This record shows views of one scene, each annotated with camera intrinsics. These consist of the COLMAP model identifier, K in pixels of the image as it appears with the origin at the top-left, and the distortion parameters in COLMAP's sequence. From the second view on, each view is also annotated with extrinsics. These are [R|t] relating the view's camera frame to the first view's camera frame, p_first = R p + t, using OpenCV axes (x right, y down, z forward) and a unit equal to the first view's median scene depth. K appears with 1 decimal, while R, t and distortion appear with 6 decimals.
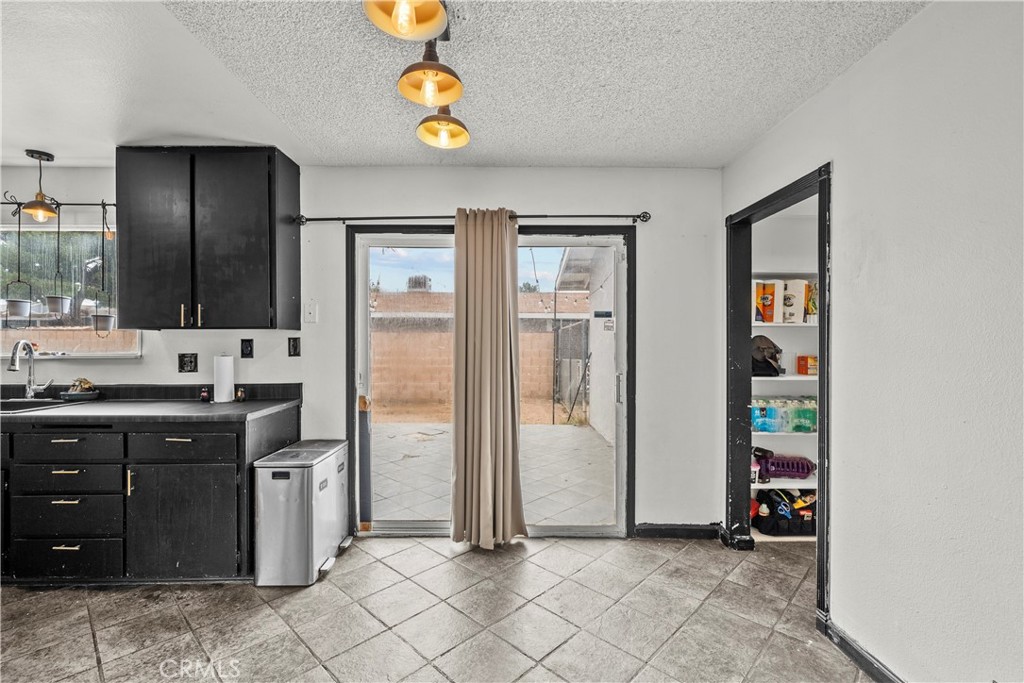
lens RADIAL K [[455.7, 0, 506.2], [0, 455.7, 343.1], [0, 0, 1]] dist [0.000408, 0.000291]
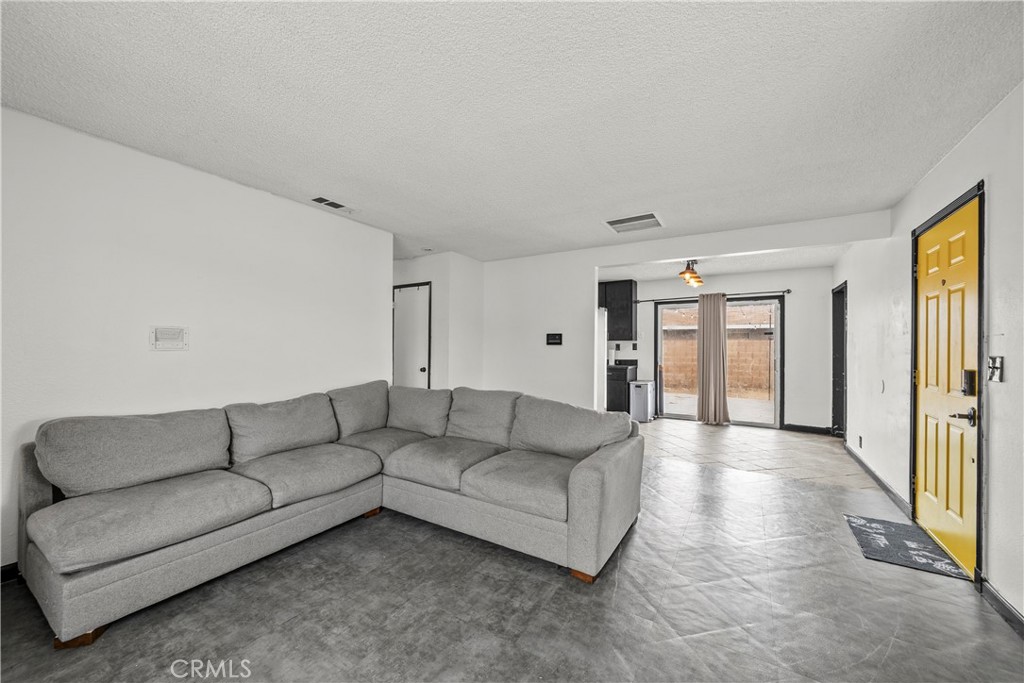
lens RADIAL K [[396.5, 0, 506.3], [0, 396.5, 344.6], [0, 0, 1]] dist [0.002944, 0.000815]
pose [[0.842616, 0.000907, -0.538514, 0.181105], [-0.004238, 0.999979, -0.004947, 0.011299], [0.538499, 0.006451, 0.842602, -1.476458]]
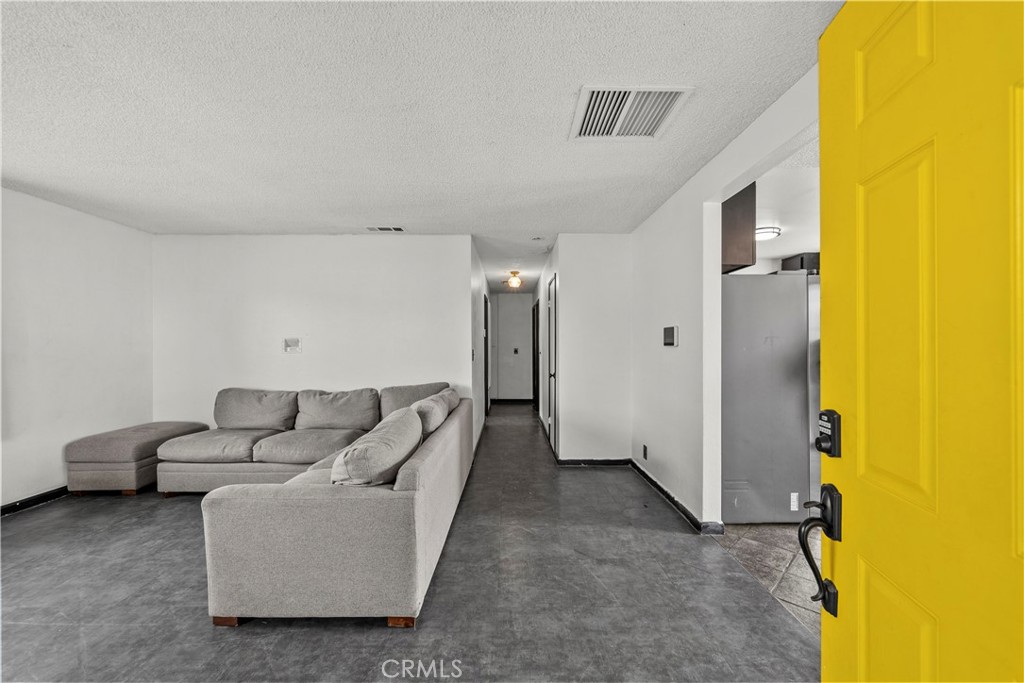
lens RADIAL K [[423.0, 0, 508.5], [0, 423.0, 347.7], [0, 0, 1]] dist [0.002247, -0.001627]
pose [[-0.017259, 0.003634, -0.999844, 0.577459], [0.006984, 0.999969, 0.003514, 0.005008], [0.999827, -0.006922, -0.017284, -0.321465]]
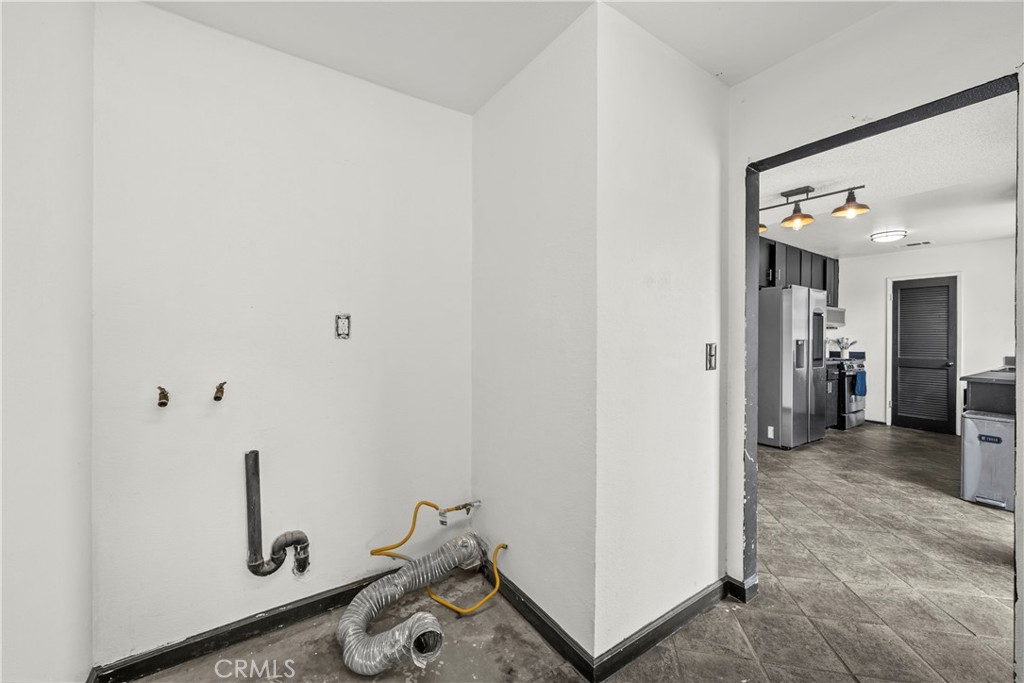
lens RADIAL K [[396.5, 0, 510.9], [0, 396.5, 337.9], [0, 0, 1]] dist [0.002944, 0.000815]
pose [[-0.834568, -0.002898, -0.550897, 1.223388], [-0.006066, 0.999974, 0.003928, 0.020157], [0.550871, 0.006620, -0.834564, 1.058613]]
